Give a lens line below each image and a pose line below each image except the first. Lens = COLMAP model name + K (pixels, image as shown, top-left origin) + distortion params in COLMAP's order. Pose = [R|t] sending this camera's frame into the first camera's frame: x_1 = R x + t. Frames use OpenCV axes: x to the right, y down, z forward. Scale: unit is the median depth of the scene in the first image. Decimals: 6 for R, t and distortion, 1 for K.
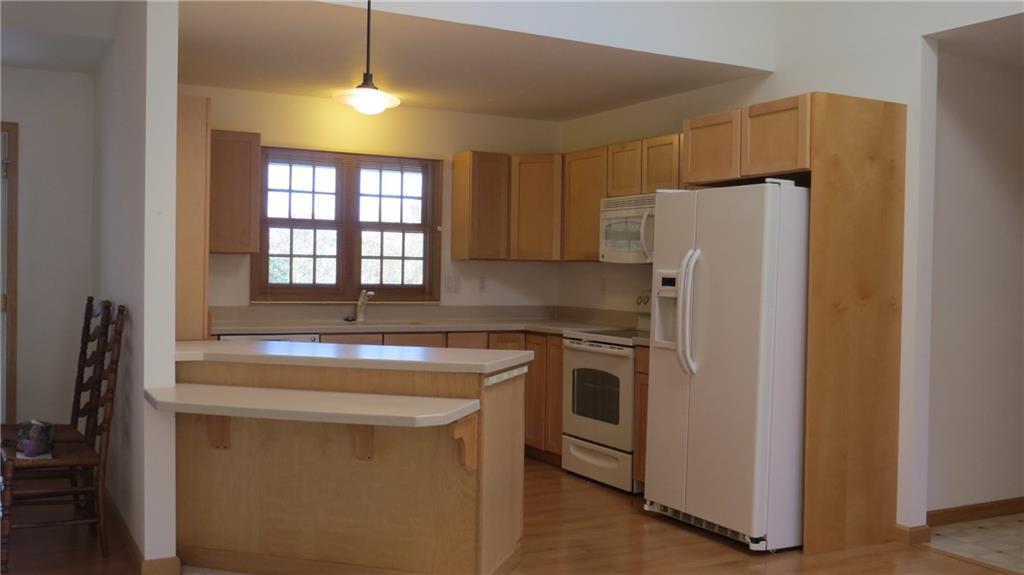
lens RADIAL K [[995.0, 0, 512.0], [0, 995.0, 288.8], [0, 0, 1]] dist [-0.028144, 0.000000]
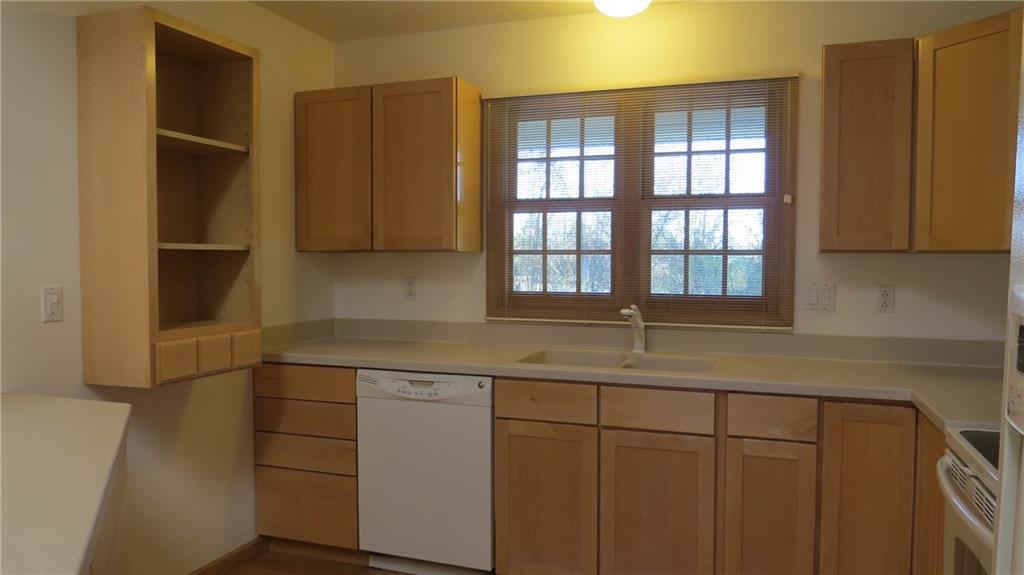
lens RADIAL K [[742.4, 0, 504.4], [0, 742.4, 286.2], [0, 0, 1]] dist [-0.011205, -0.002208]
pose [[0.663926, 0.012735, -0.747689, 0.148370], [-0.004639, 0.999906, 0.012911, -0.016513], [0.747784, -0.005103, 0.663923, 0.646376]]
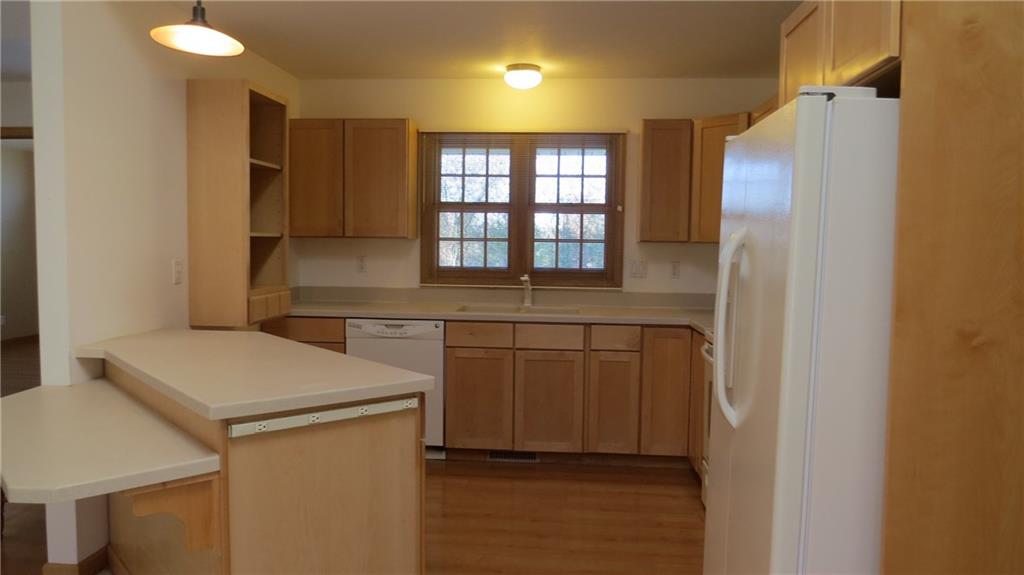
lens RADIAL K [[742.4, 0, 507.2], [0, 742.4, 281.8], [0, 0, 1]] dist [-0.011205, -0.002208]
pose [[0.838131, 0.023634, -0.544957, 0.232523], [-0.008503, 0.999506, 0.030270, -0.013560], [0.545403, -0.020736, 0.837918, 0.398353]]
